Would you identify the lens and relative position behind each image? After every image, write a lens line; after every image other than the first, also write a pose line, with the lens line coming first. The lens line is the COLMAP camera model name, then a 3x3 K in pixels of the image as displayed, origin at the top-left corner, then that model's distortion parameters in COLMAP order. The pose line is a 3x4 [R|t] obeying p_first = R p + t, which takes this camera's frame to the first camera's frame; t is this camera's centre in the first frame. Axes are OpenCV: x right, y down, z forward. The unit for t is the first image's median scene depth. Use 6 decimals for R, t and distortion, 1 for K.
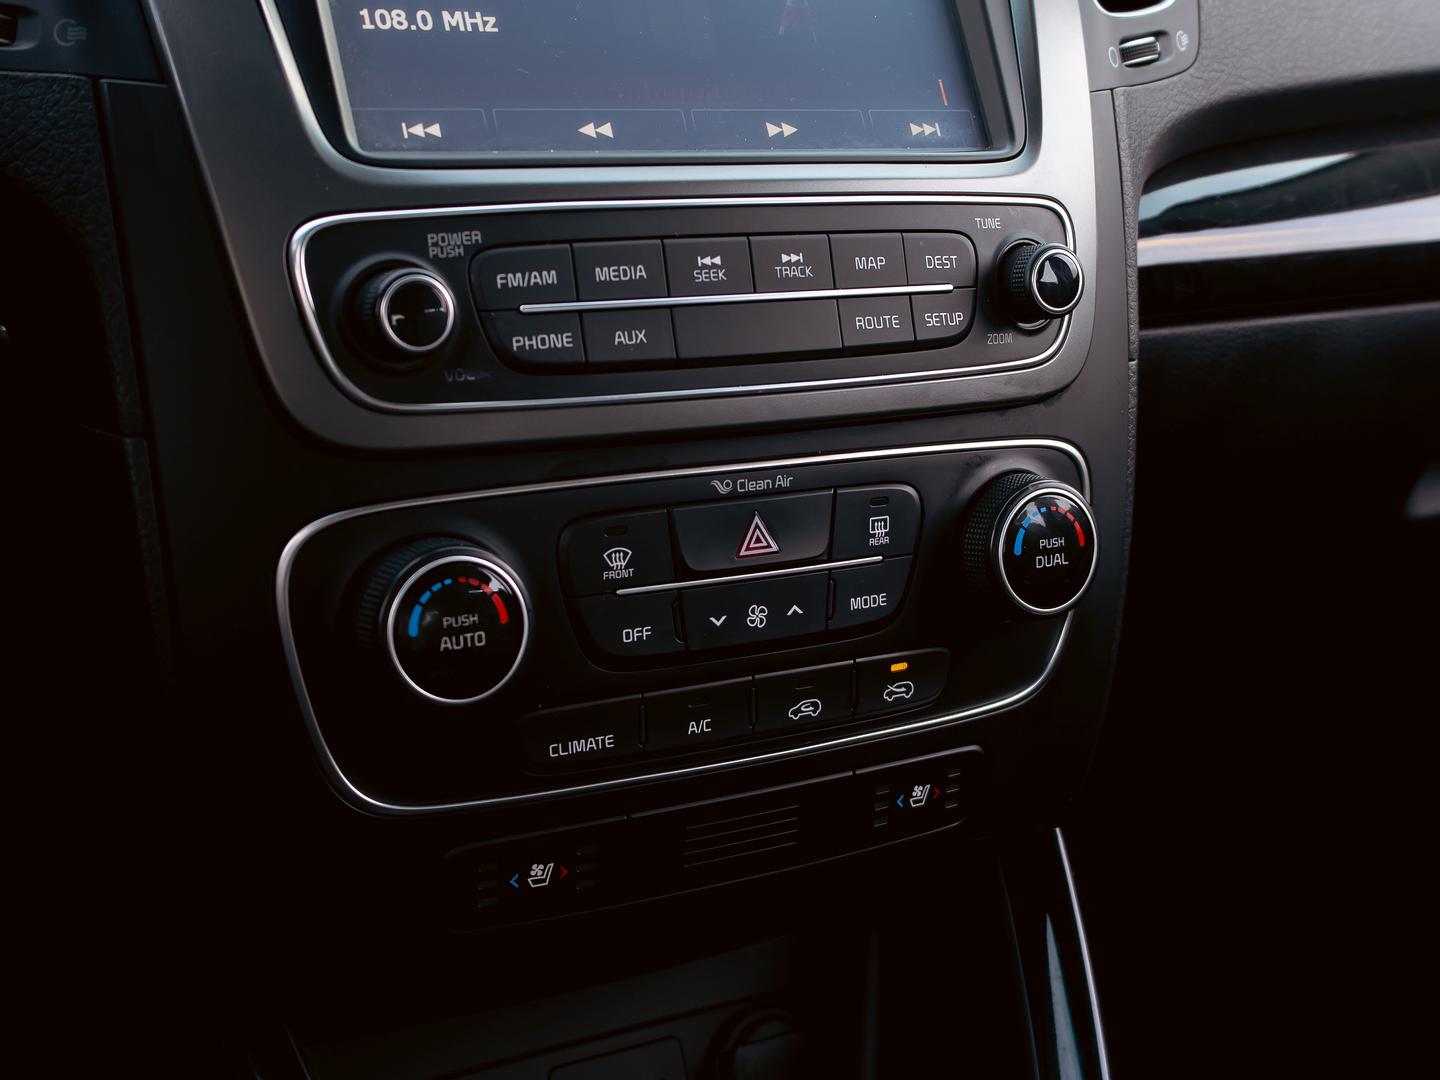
lens RADIAL K [[1835.9, 0, 718.0], [0, 1835.9, 538.7], [0, 0, 1]] dist [-0.039315, -0.022718]
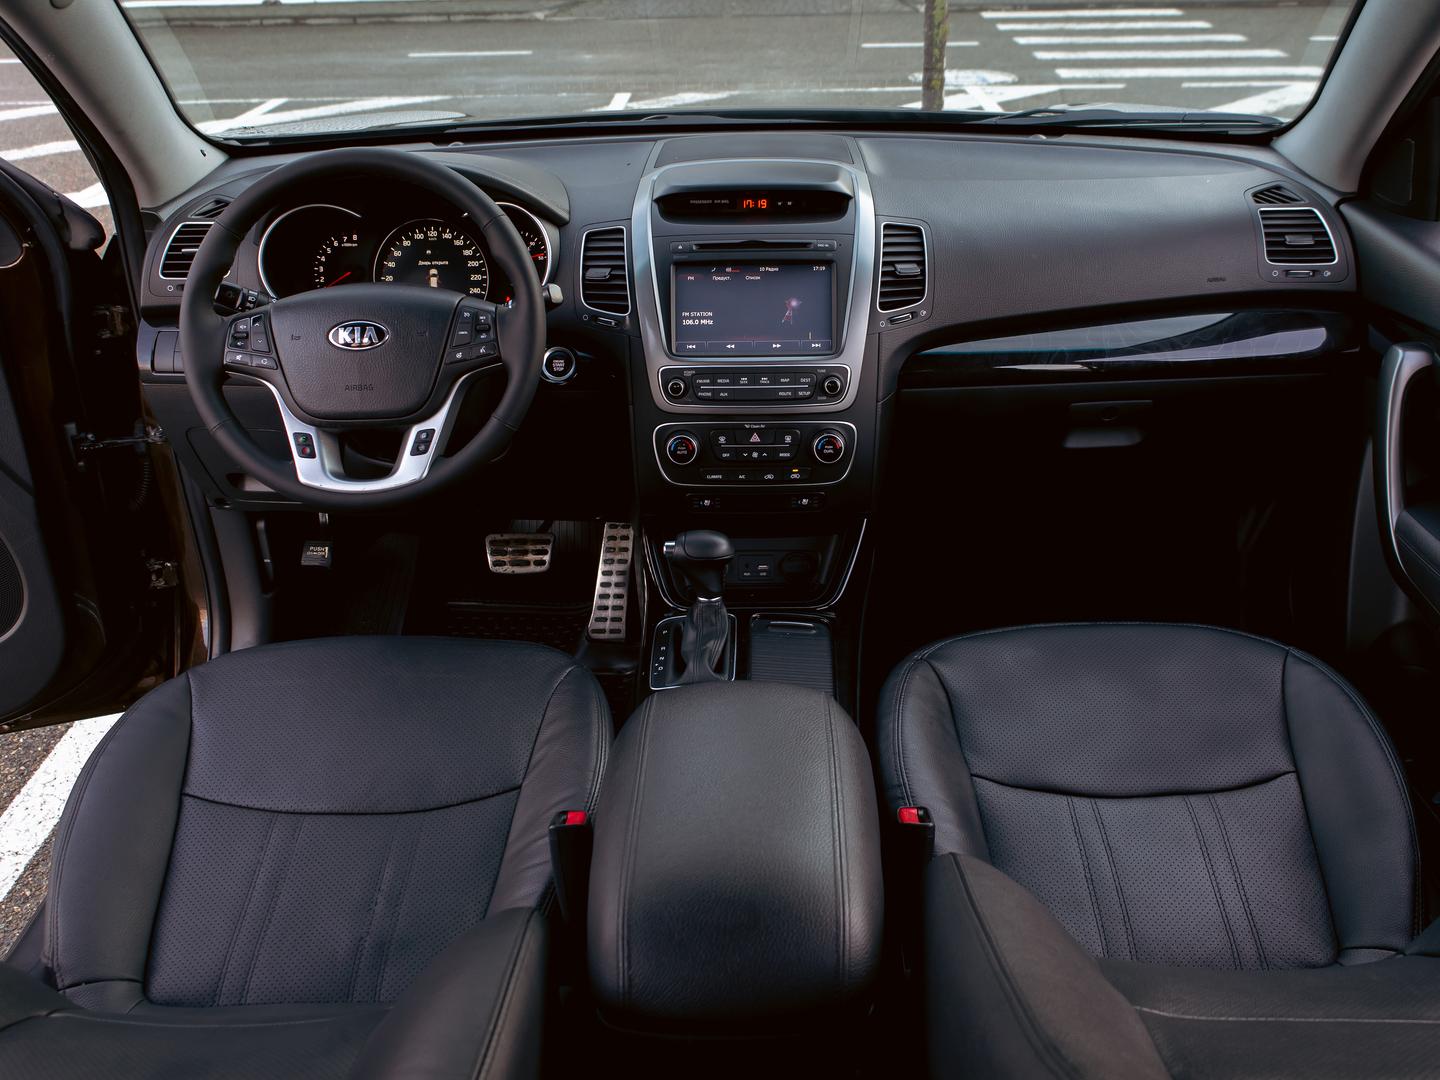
lens RADIAL K [[1194.5, 0, 720.0], [0, 1194.5, 540.0], [0, 0, 1]] dist [0.079687, 0.000780]
pose [[0.864434, 0.166159, -0.474494, 1.393913], [-0.093472, 0.980467, 0.173054, -0.256937], [0.493980, -0.105242, 0.863080, -1.643333]]
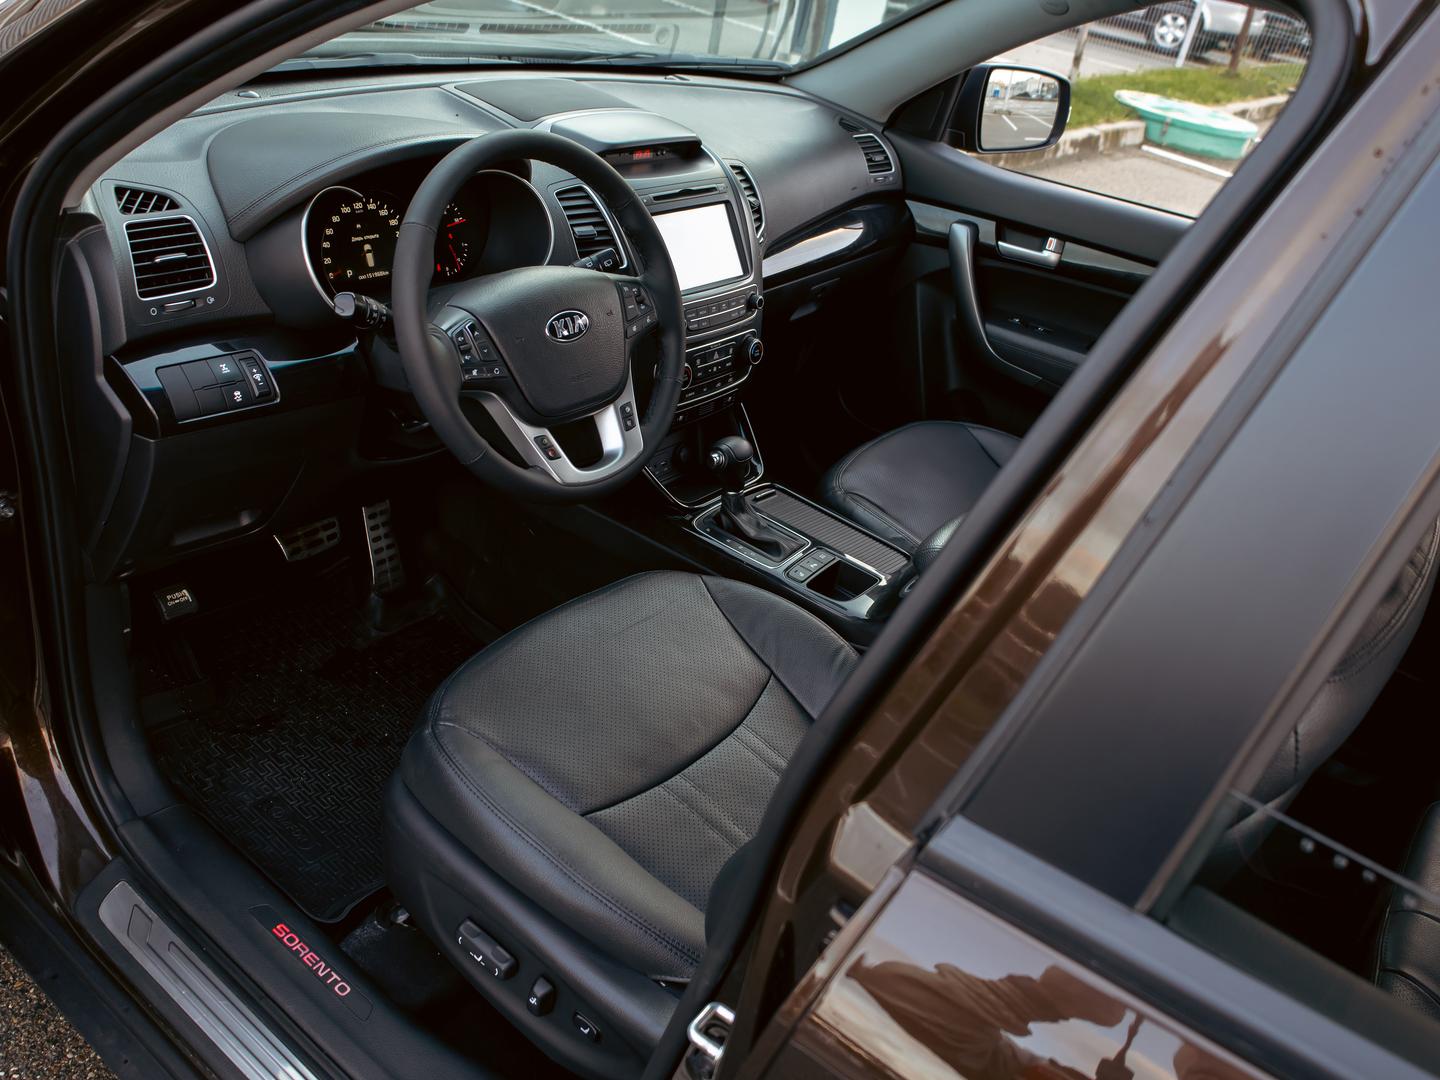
lens RADIAL K [[1194.5, 0, 720.0], [0, 1194.5, 540.0], [0, 0, 1]] dist [0.079687, 0.000780]
pose [[0.915433, -0.115645, 0.385499, -1.427557], [0.009894, 0.964006, 0.265695, -0.423085], [-0.402350, -0.239412, 0.883627, -2.354026]]
